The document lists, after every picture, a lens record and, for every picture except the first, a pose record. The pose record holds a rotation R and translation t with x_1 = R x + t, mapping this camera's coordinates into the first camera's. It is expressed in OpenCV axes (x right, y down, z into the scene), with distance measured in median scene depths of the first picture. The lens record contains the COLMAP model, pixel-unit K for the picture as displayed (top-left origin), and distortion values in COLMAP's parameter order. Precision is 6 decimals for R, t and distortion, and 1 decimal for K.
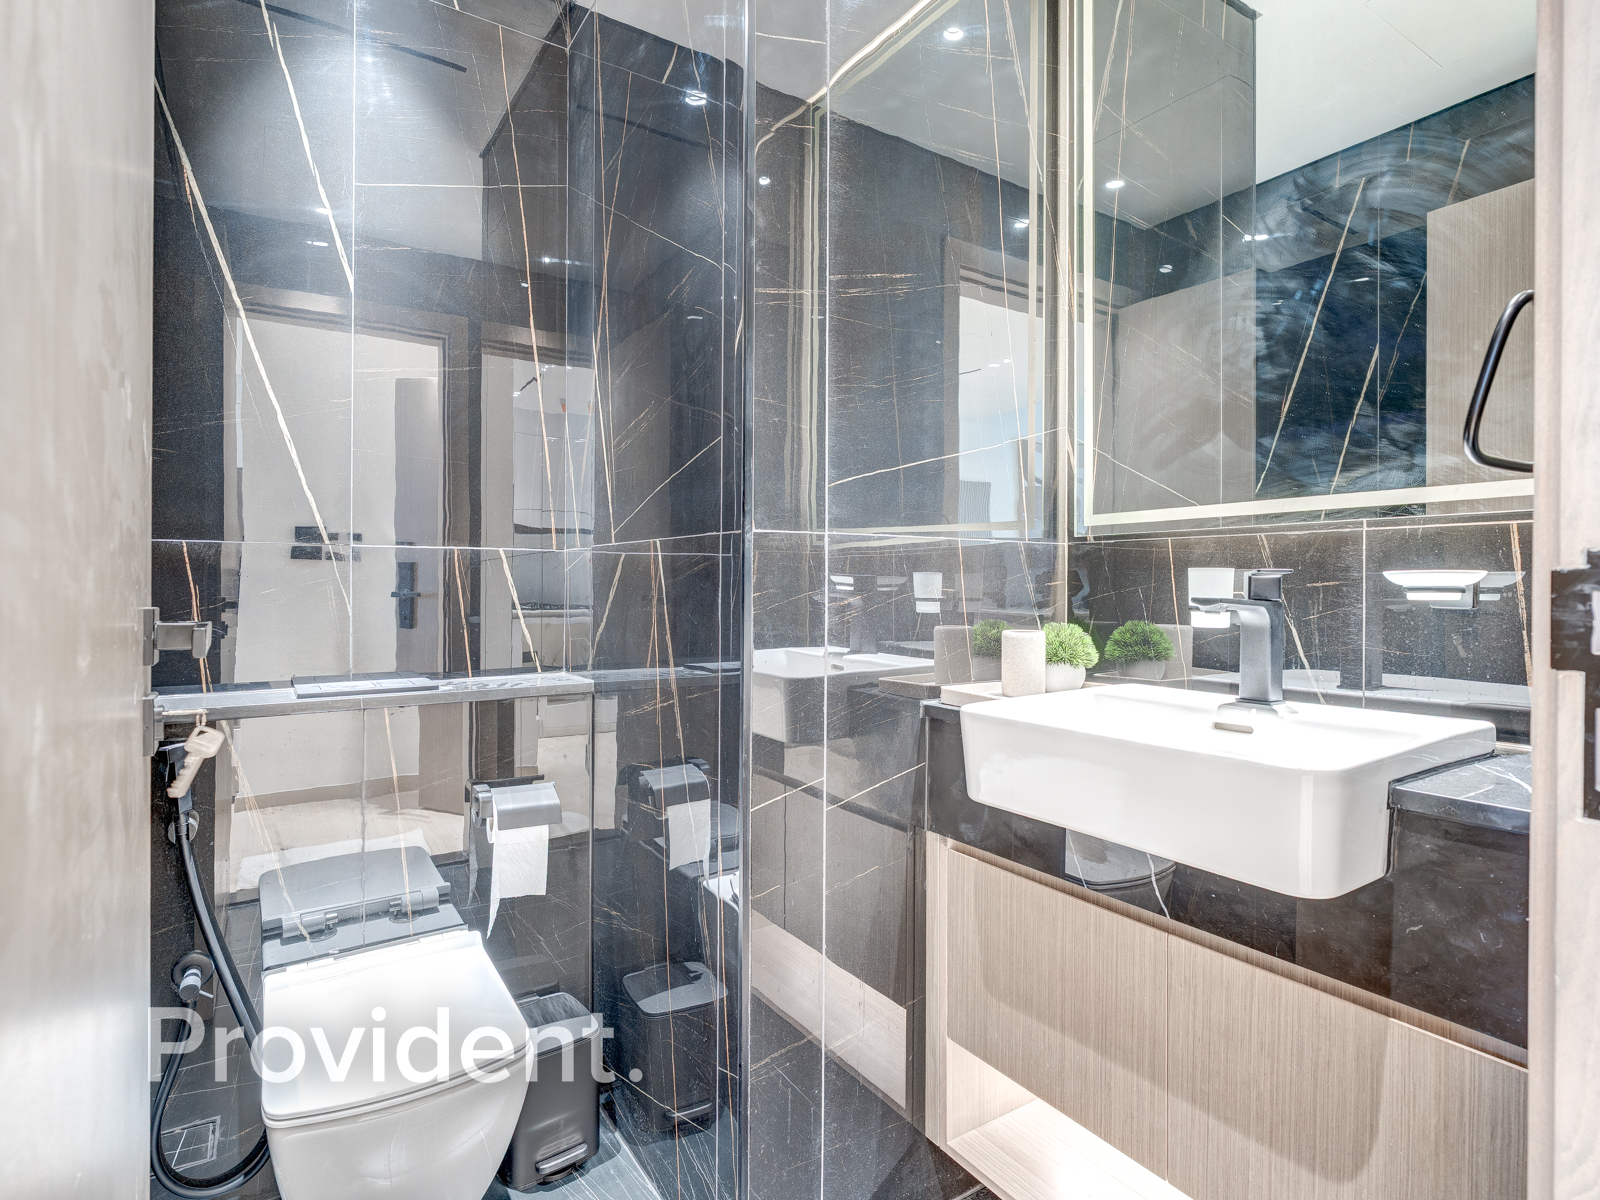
lens RADIAL K [[818.5, 0, 794.9], [0, 818.5, 594.8], [0, 0, 1]] dist [-0.006361, 0.007825]
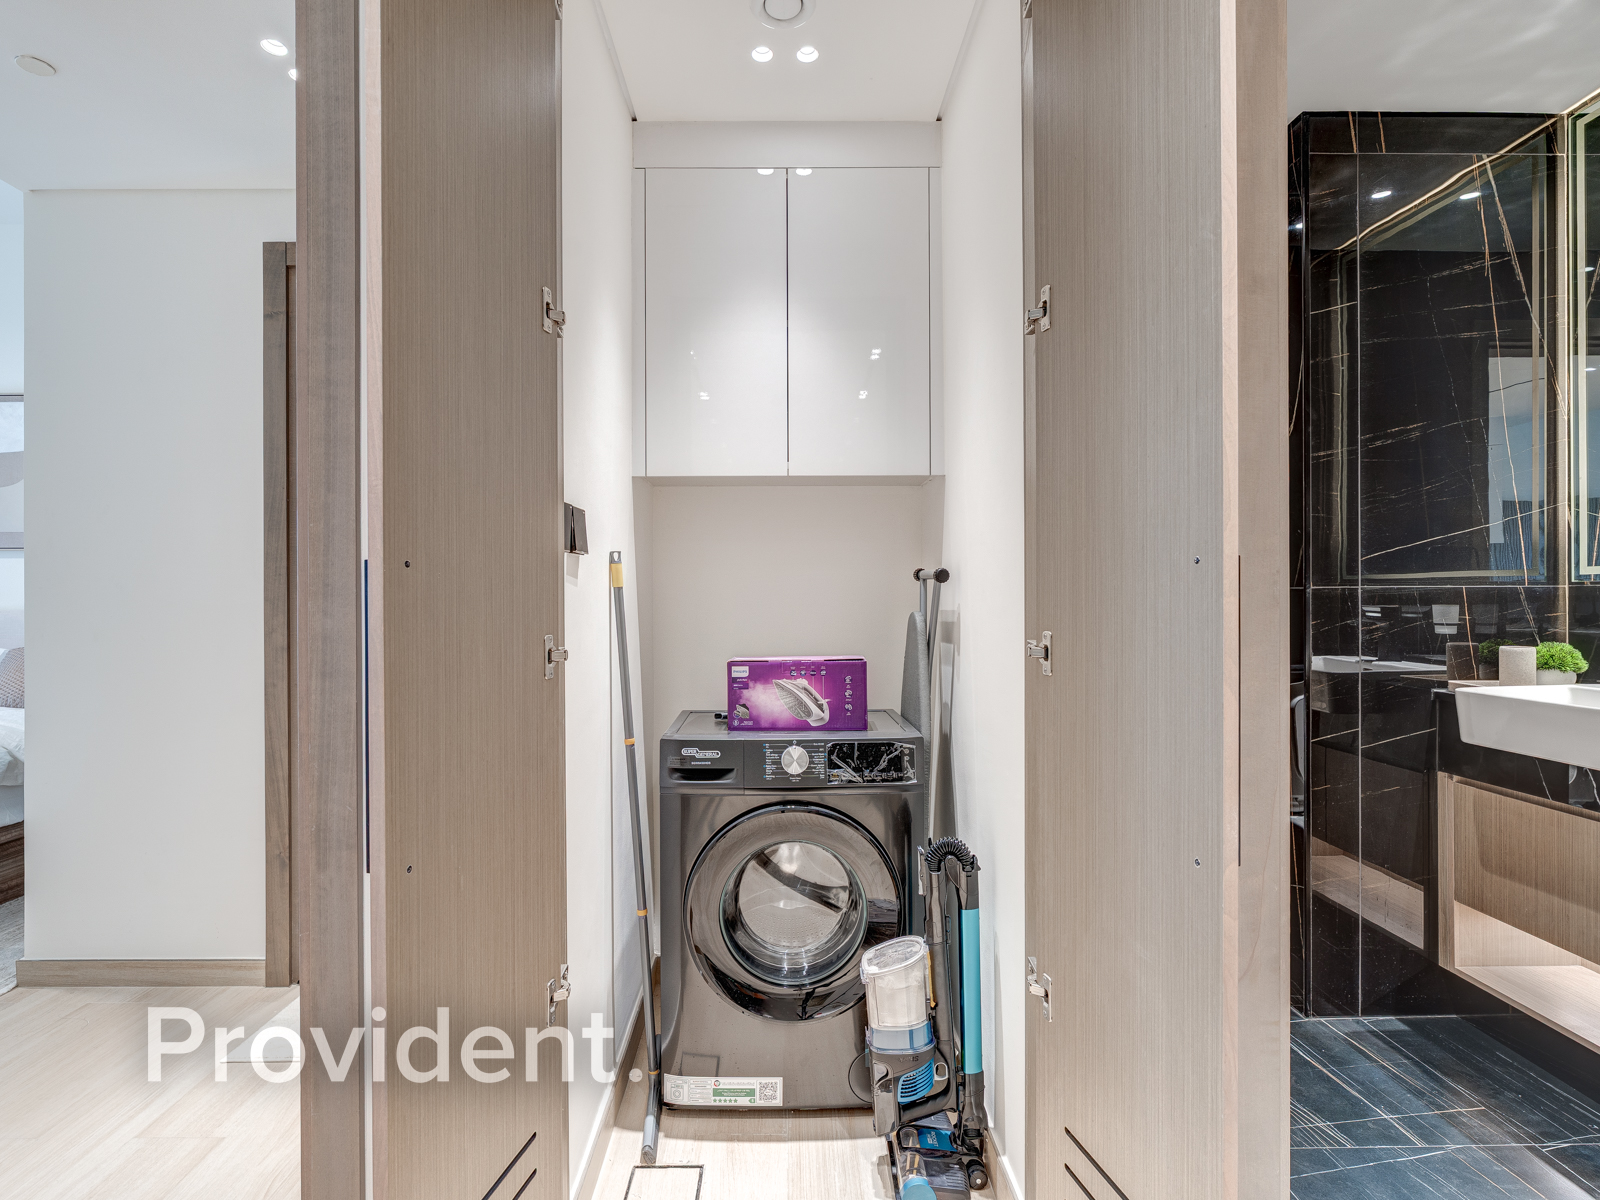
lens RADIAL K [[818.5, 0, 794.9], [0, 818.5, 594.8], [0, 0, 1]] dist [-0.006361, 0.007825]
pose [[0.847151, -0.005253, -0.531326, -0.049456], [-0.003479, 0.999875, -0.015433, -0.024269], [0.531341, 0.014922, 0.847027, -0.994587]]
